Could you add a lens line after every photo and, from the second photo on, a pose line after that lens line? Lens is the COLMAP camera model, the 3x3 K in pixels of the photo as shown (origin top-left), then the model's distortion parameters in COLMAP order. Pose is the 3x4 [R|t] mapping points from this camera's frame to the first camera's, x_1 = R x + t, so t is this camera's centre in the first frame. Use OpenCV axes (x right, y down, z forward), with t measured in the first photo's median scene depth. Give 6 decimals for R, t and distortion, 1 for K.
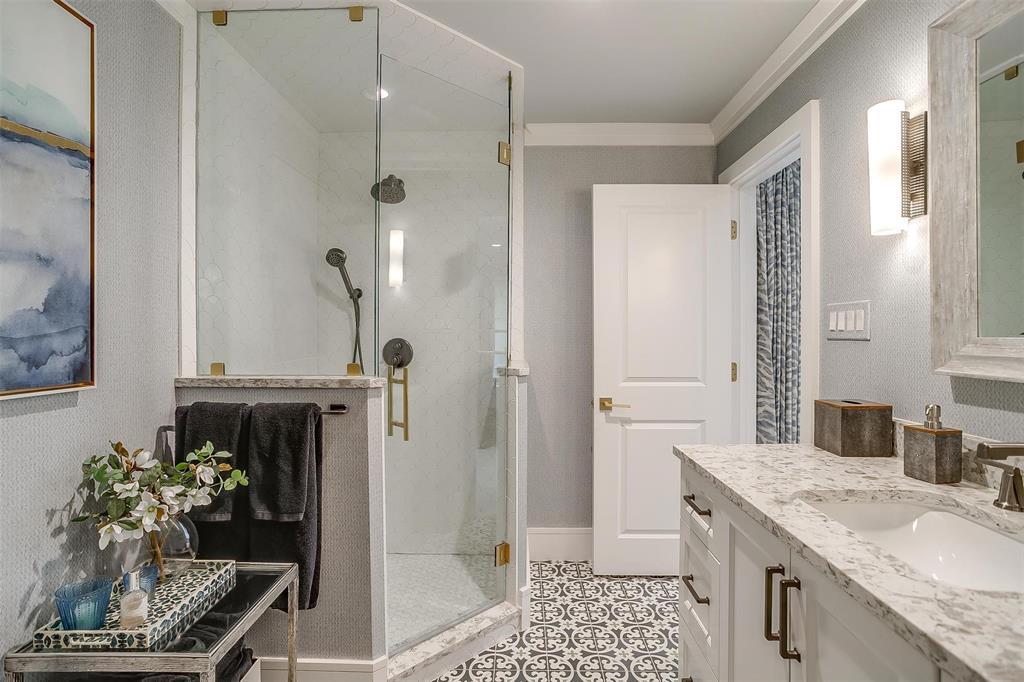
lens RADIAL K [[513.6, 0, 510.2], [0, 513.6, 333.1], [0, 0, 1]] dist [-0.044261, 0.023738]
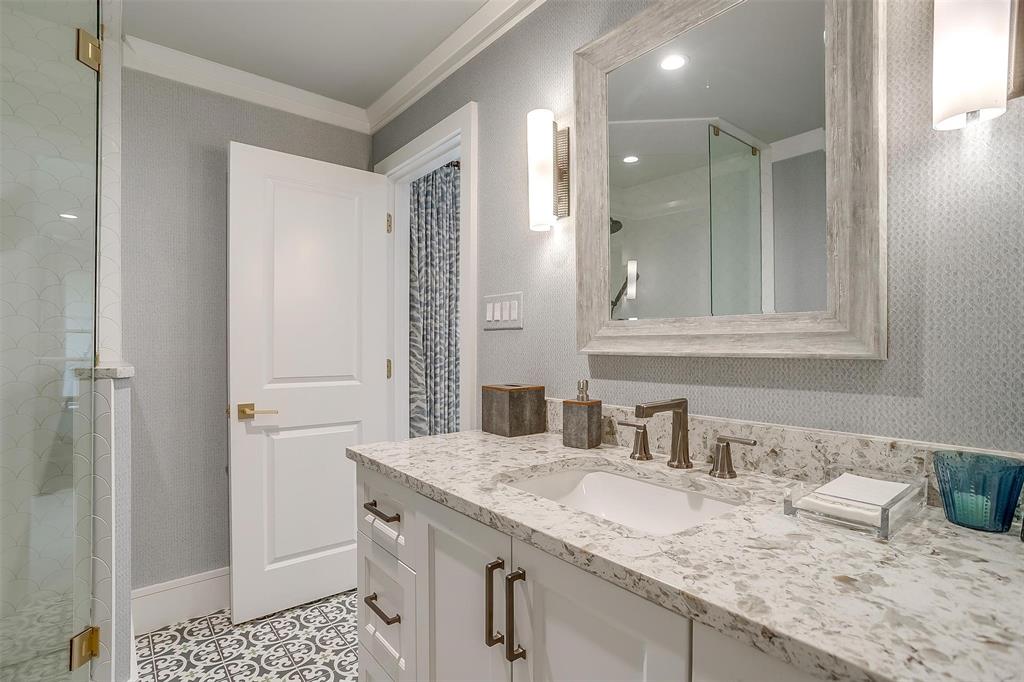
lens RADIAL K [[513.6, 0, 519.0], [0, 513.6, 341.9], [0, 0, 1]] dist [-0.044261, 0.023738]
pose [[0.761078, -0.001066, 0.648660, -0.011392], [-0.000089, 0.999998, 0.001747, 0.035287], [-0.648661, -0.001387, 0.761076, 0.137772]]
